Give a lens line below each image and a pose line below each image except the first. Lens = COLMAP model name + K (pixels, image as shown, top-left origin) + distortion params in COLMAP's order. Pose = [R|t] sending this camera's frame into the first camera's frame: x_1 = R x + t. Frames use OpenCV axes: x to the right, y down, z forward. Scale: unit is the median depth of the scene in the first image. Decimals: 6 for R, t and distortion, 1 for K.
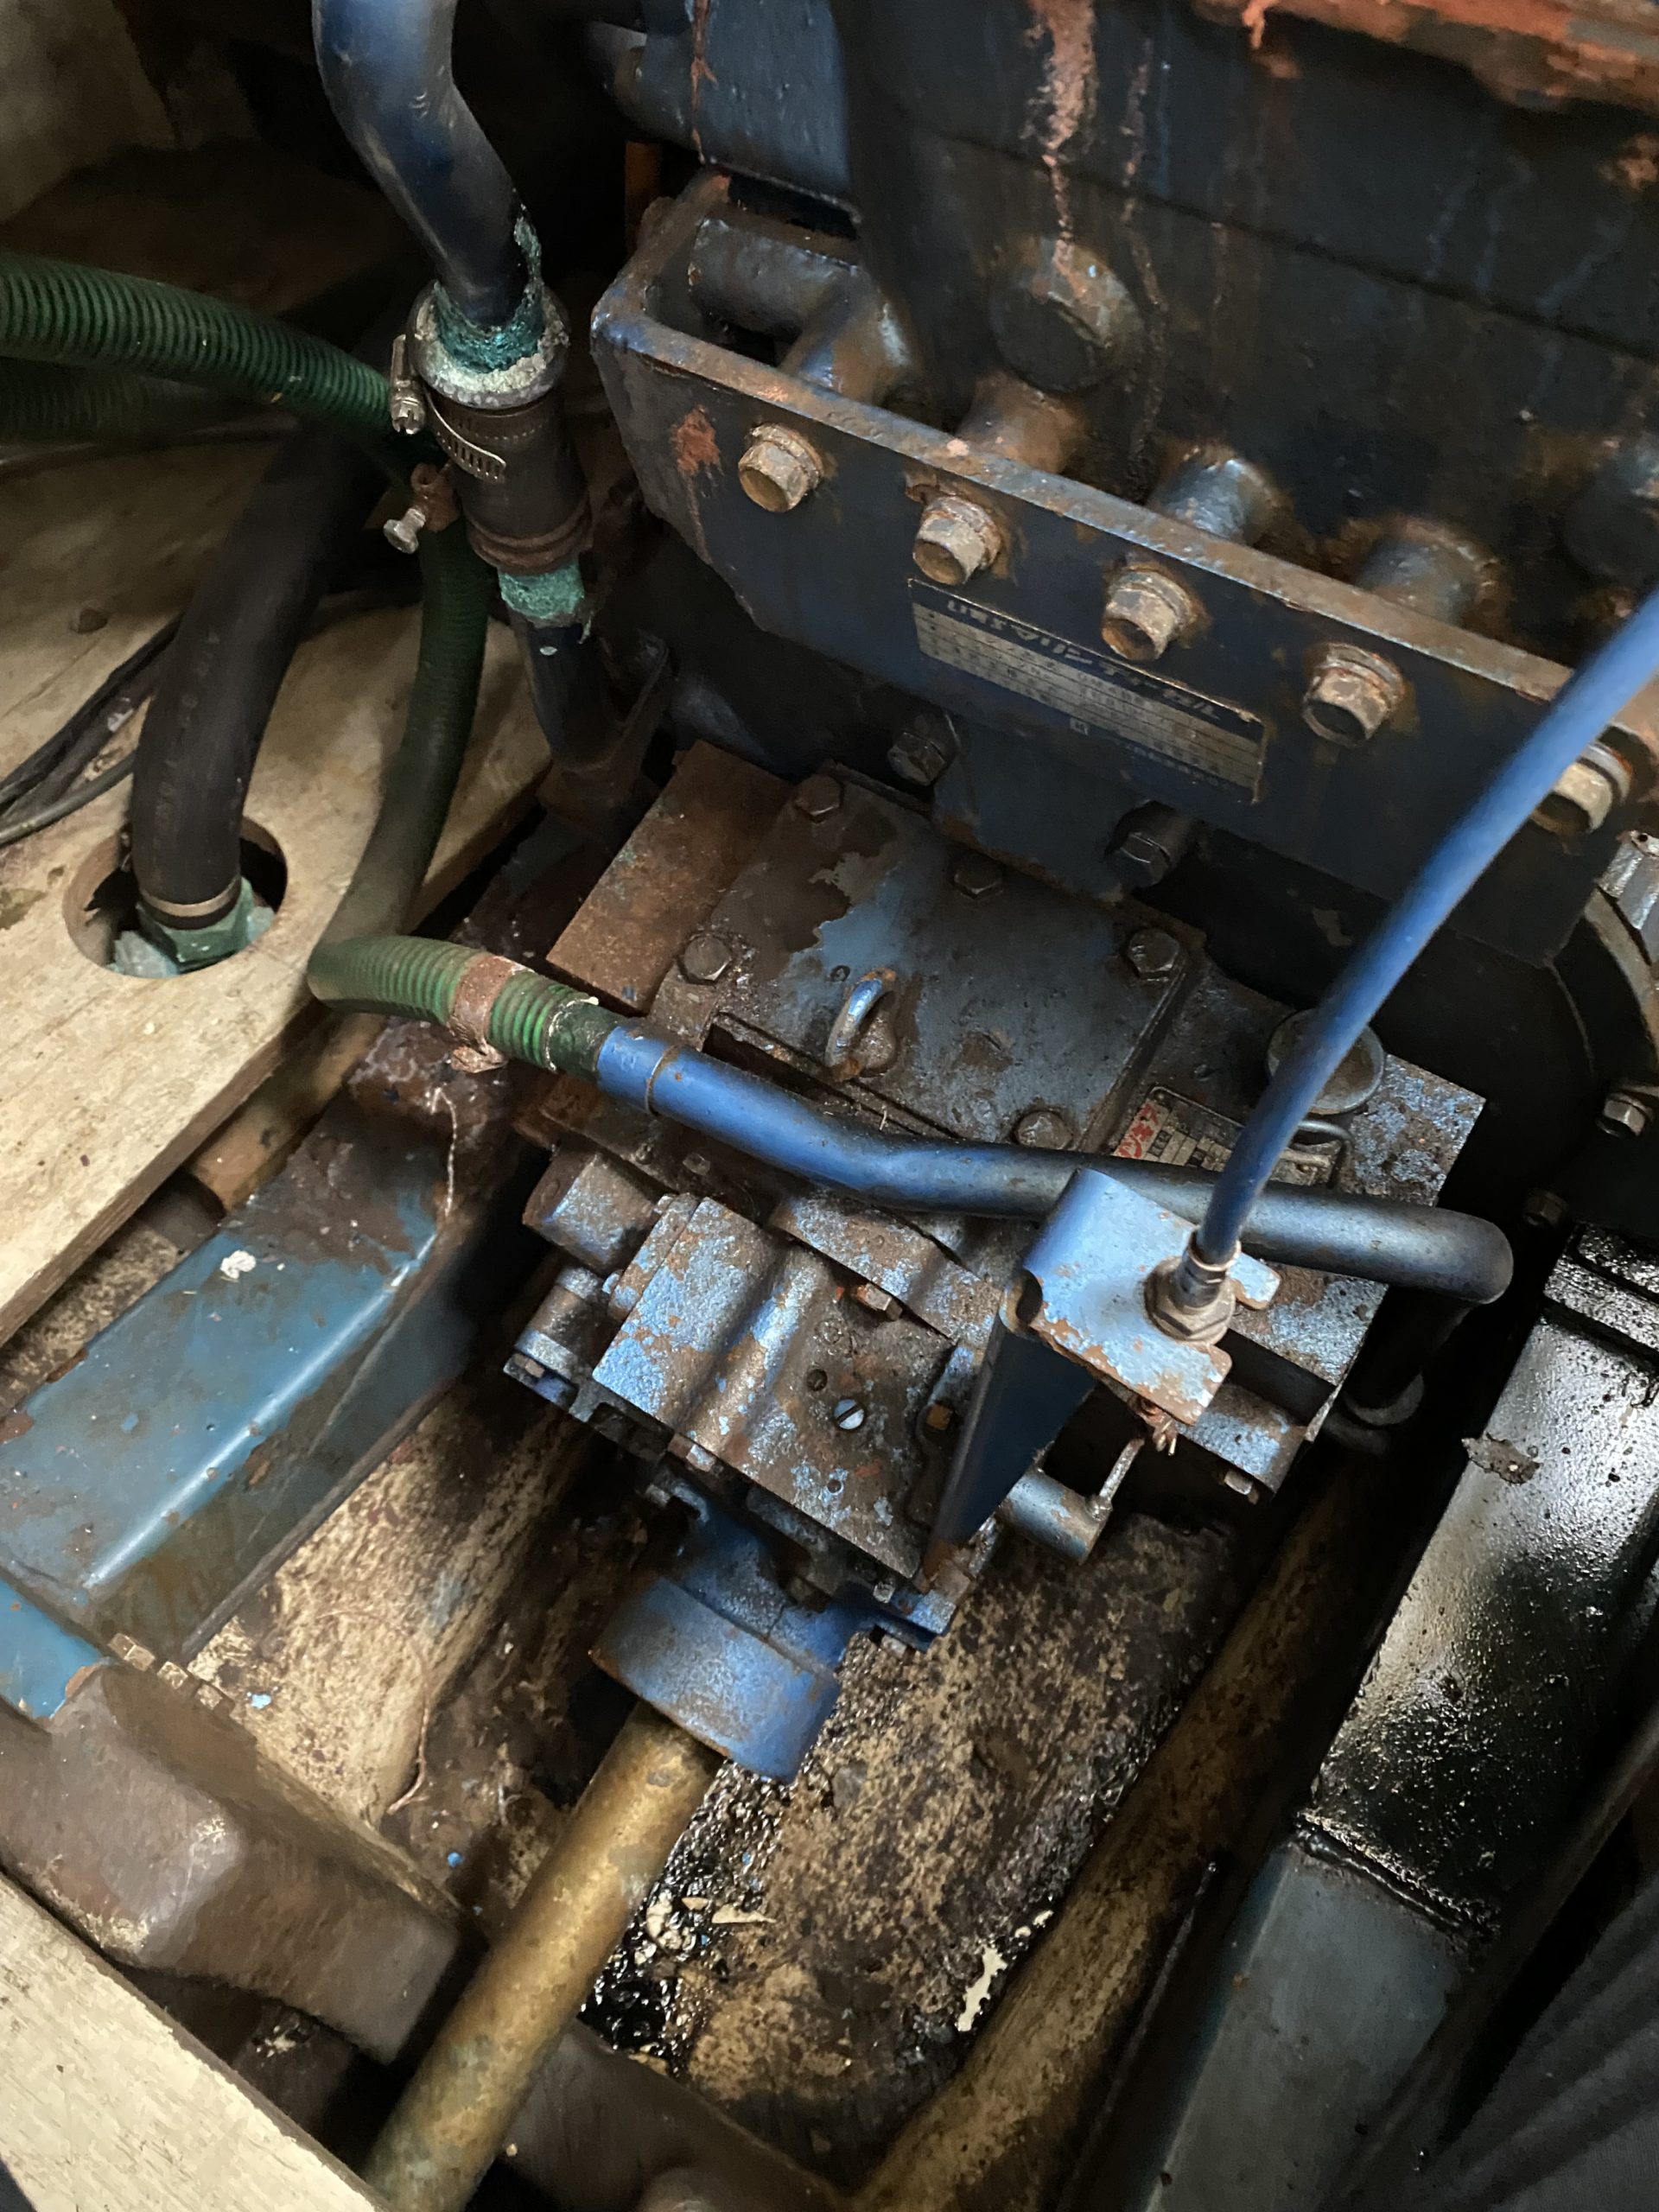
lens RADIAL K [[1673.4, 0, 808.5], [0, 1673.4, 1095.9], [0, 0, 1]] dist [0.020662, -0.017895]
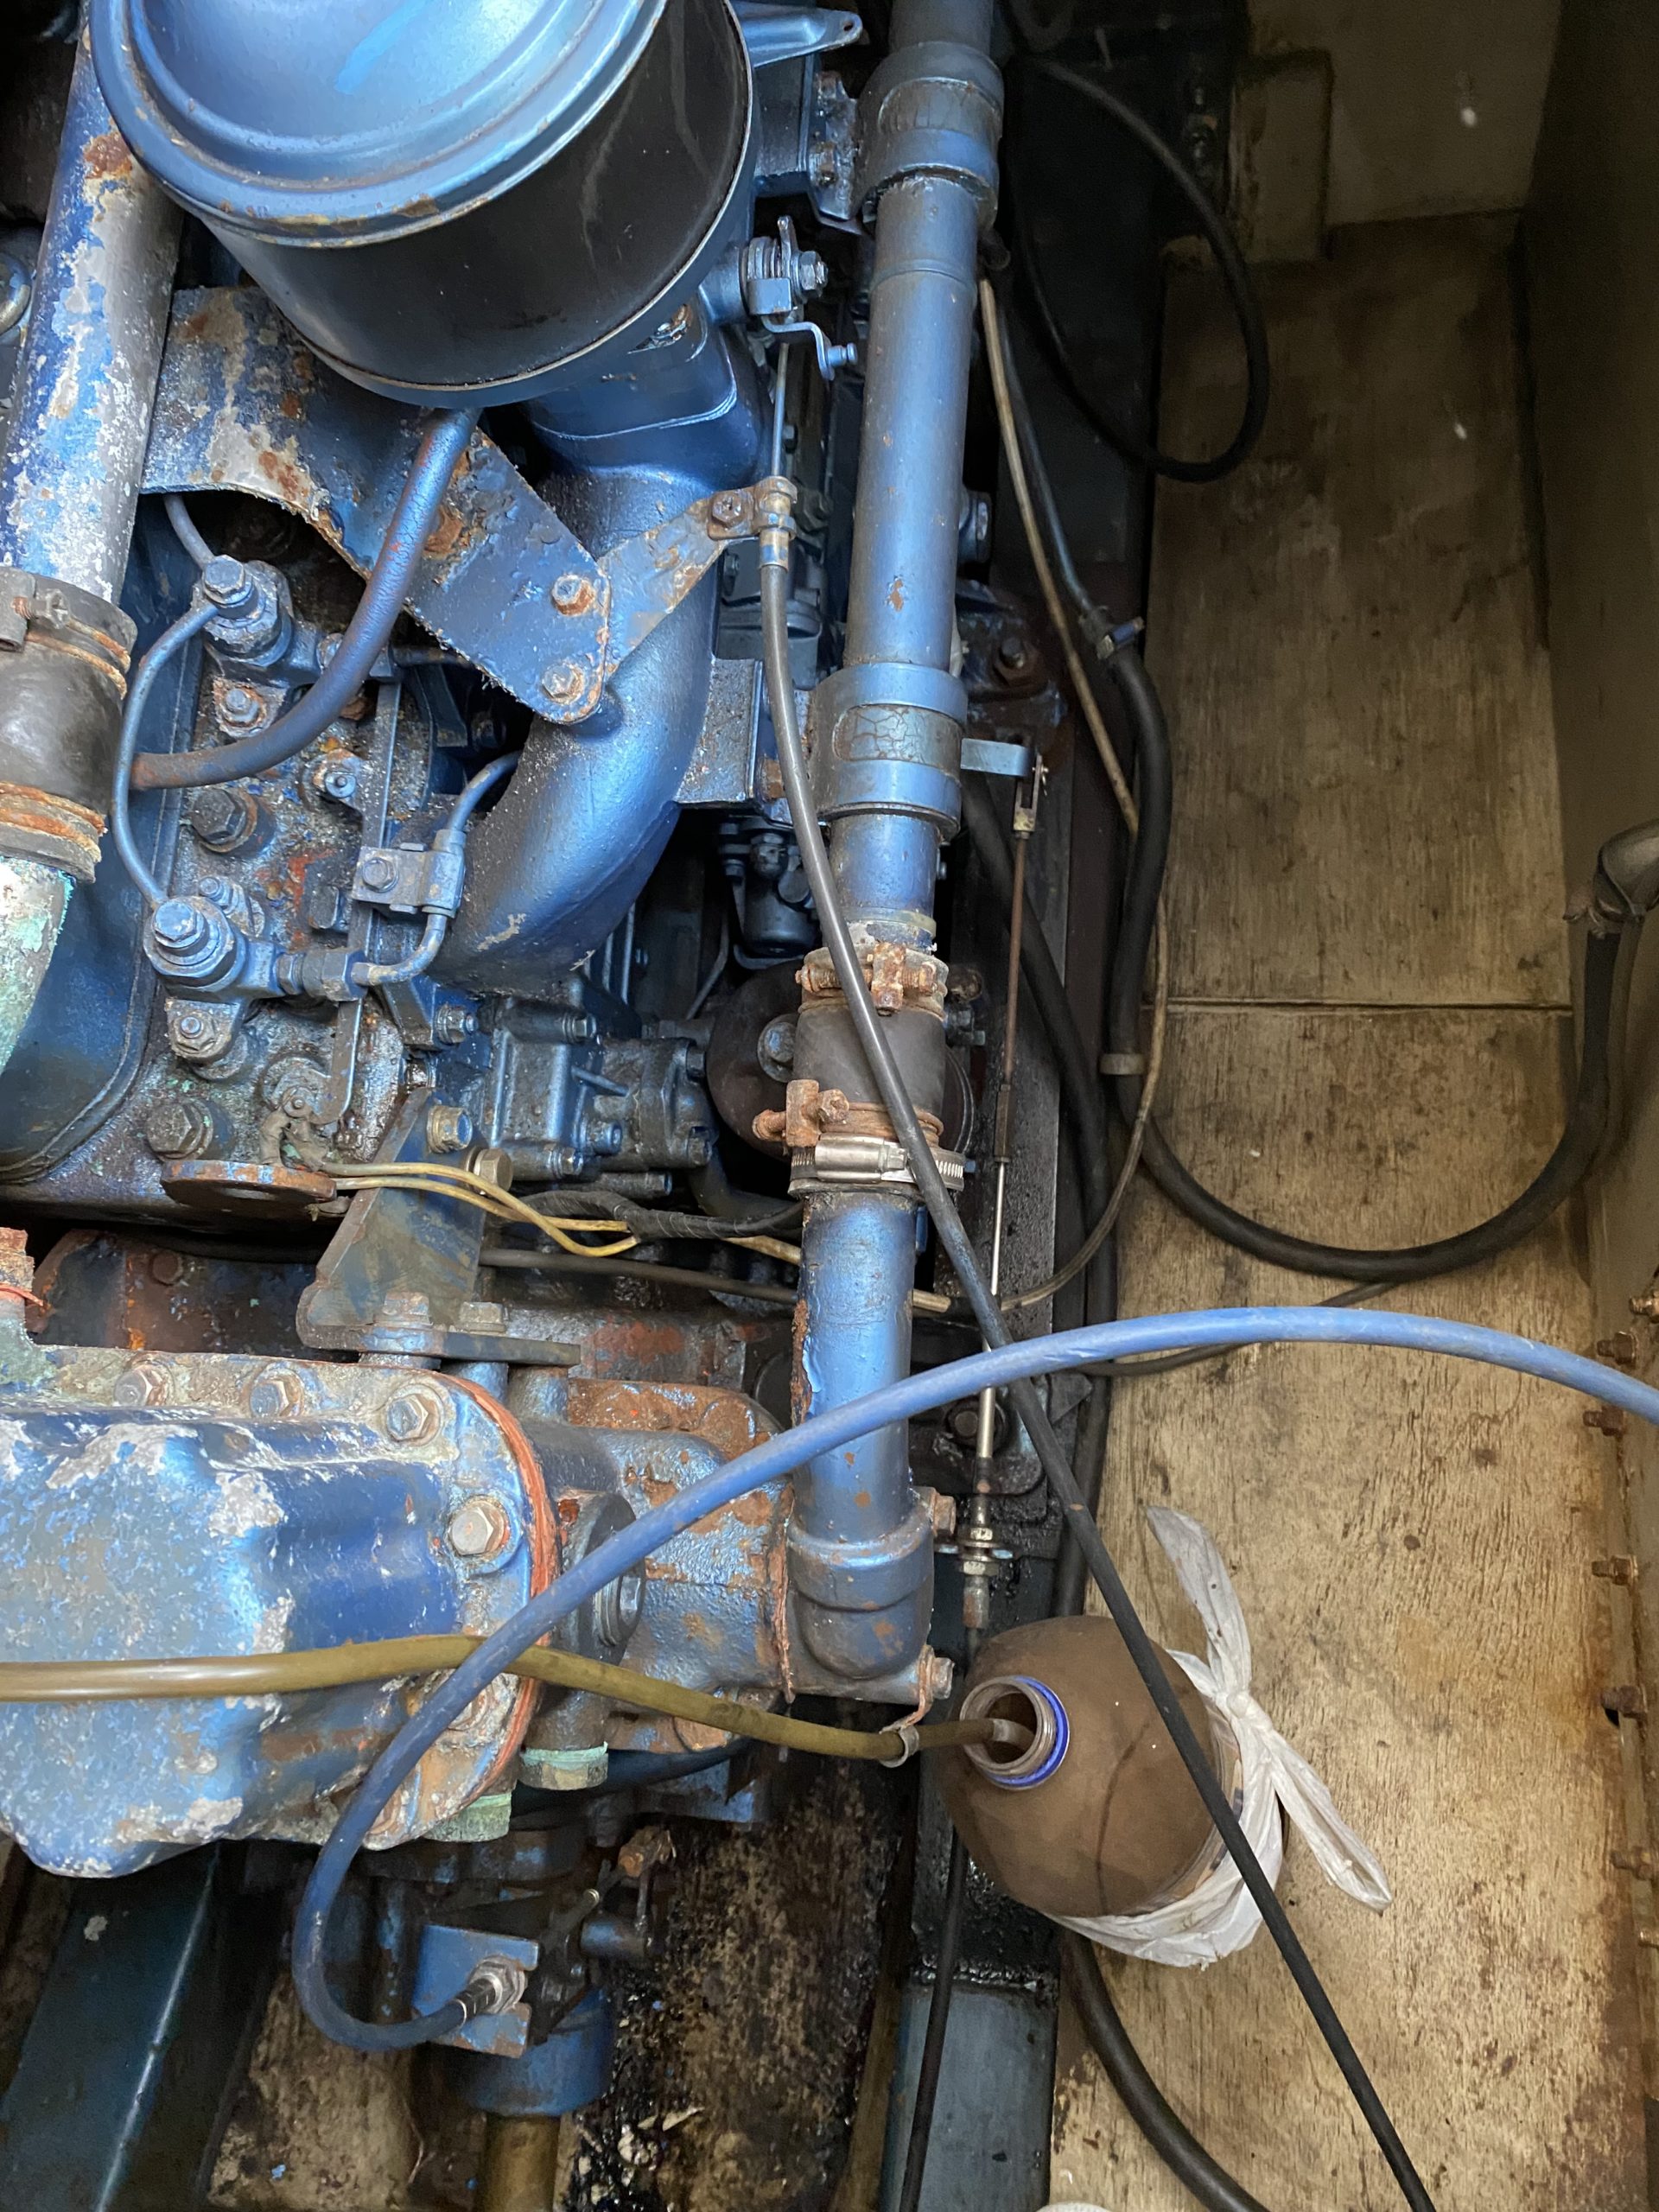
lens RADIAL K [[1673.4, 0, 841.2], [0, 1673.4, 1074.8], [0, 0, 1]] dist [0.020662, -0.017895]
pose [[0.884213, -0.466038, 0.031233, 0.424665], [0.461837, 0.882318, 0.090673, -0.318043], [-0.069814, -0.065750, 0.995391, -0.308016]]
